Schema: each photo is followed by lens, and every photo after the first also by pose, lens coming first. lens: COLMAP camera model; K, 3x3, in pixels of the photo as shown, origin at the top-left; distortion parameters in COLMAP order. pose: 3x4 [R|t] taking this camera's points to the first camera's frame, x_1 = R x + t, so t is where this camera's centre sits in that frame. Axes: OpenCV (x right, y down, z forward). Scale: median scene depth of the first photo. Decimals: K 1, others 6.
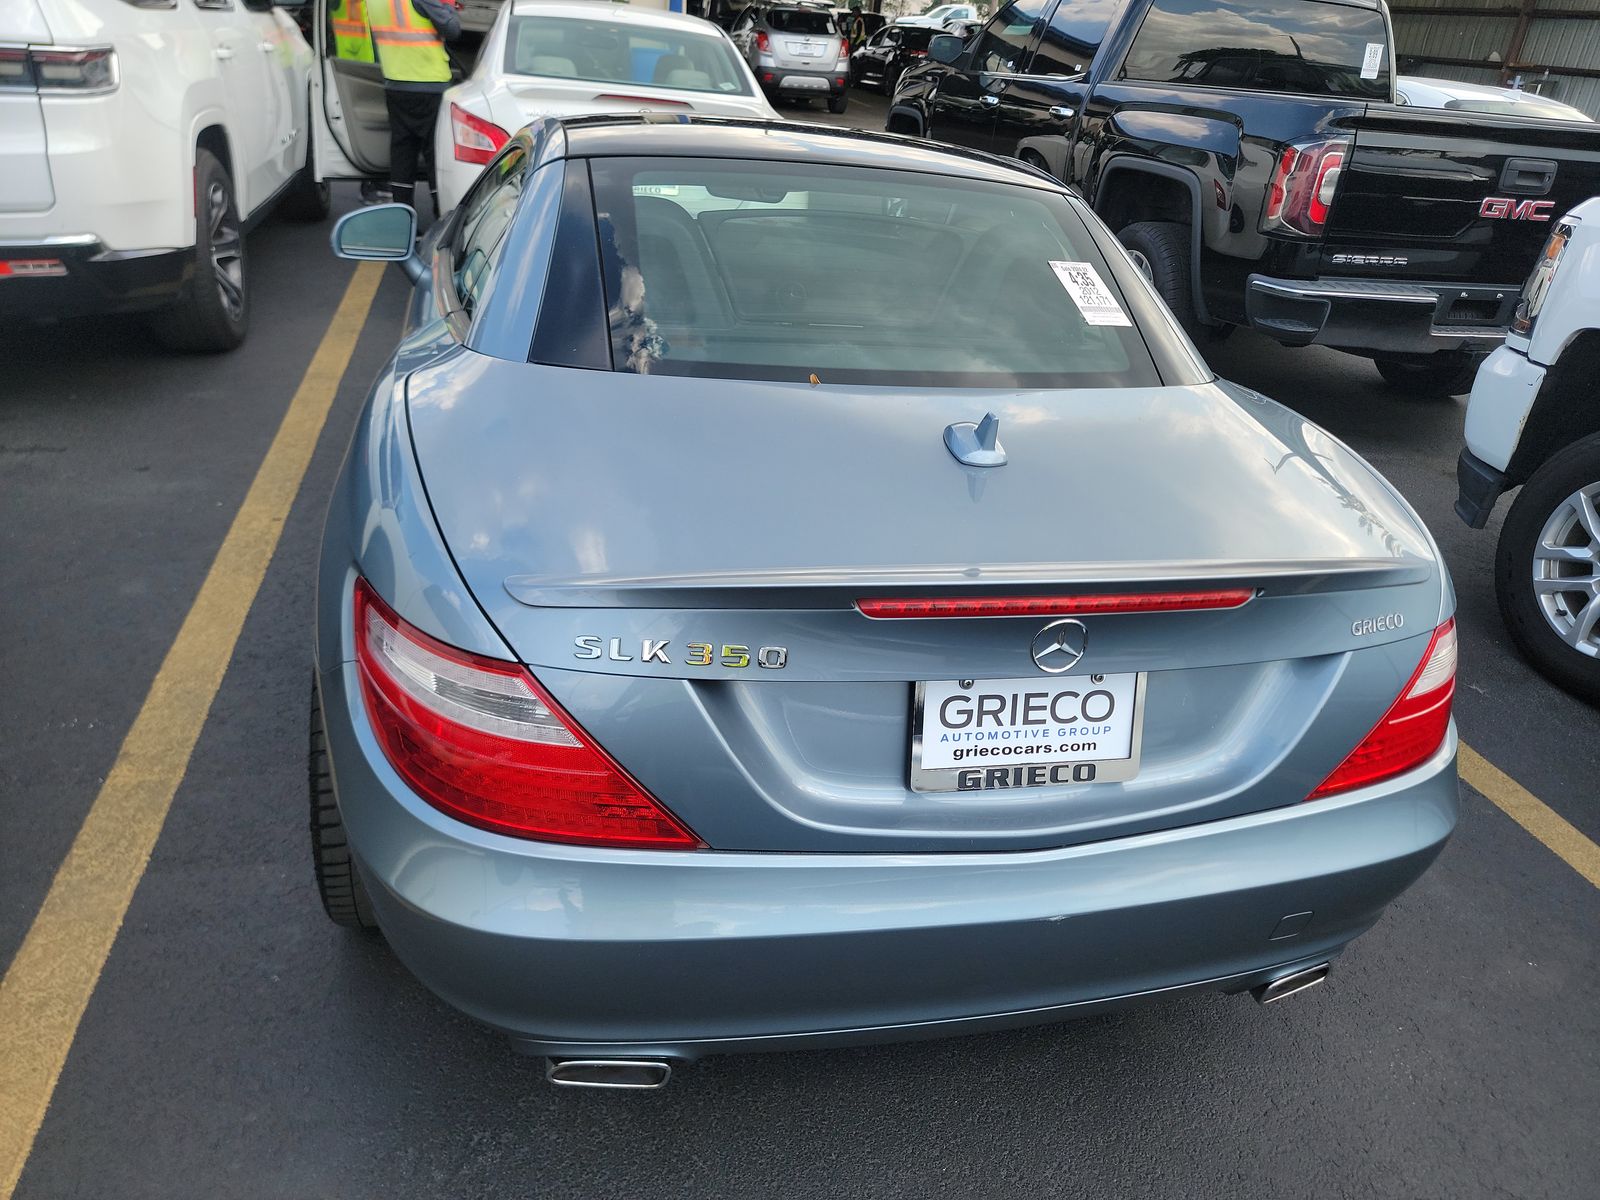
lens RADIAL K [[1114.8, 0, 800.6], [0, 1114.8, 594.1], [0, 0, 1]] dist [0.052843, -0.035280]
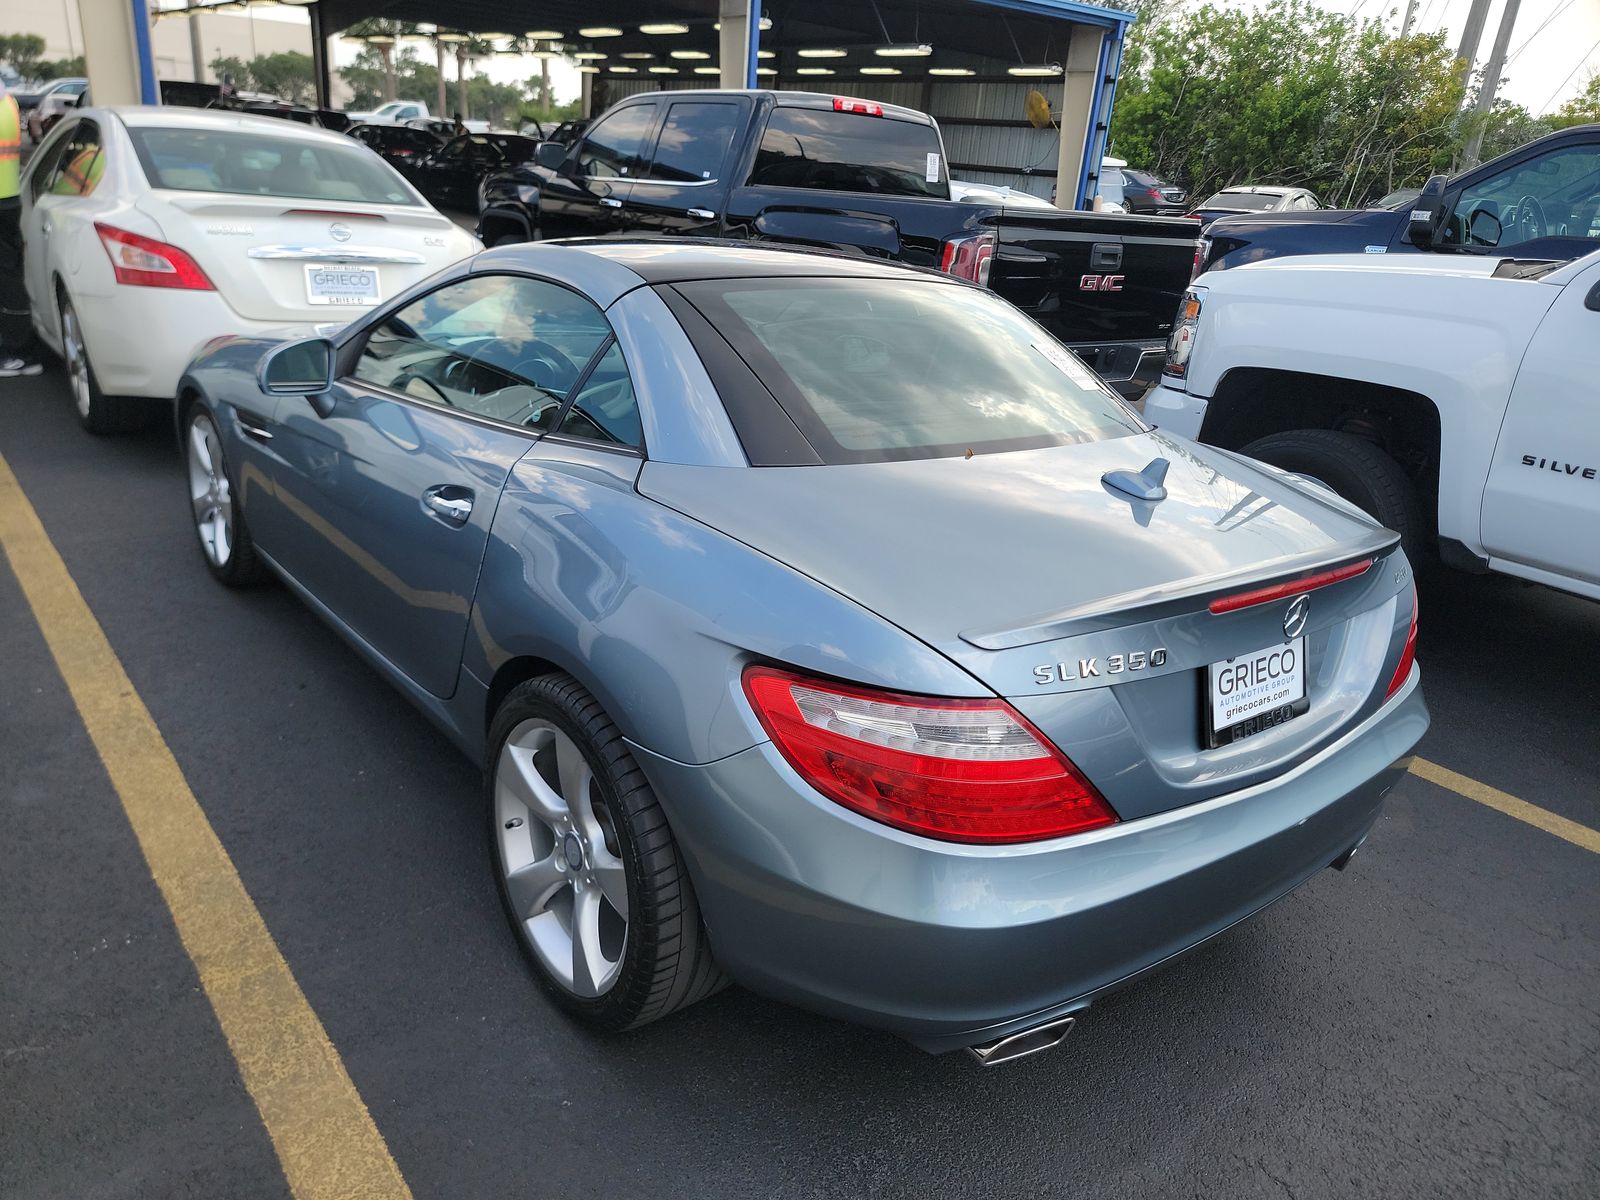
lens RADIAL K [[1114.8, 0, 791.4], [0, 1114.8, 601.9], [0, 0, 1]] dist [0.052843, -0.035280]
pose [[0.913407, -0.158391, 0.374967, -0.651280], [0.182599, 0.982739, -0.029681, -0.033314], [-0.363794, 0.095579, 0.926563, -0.040583]]
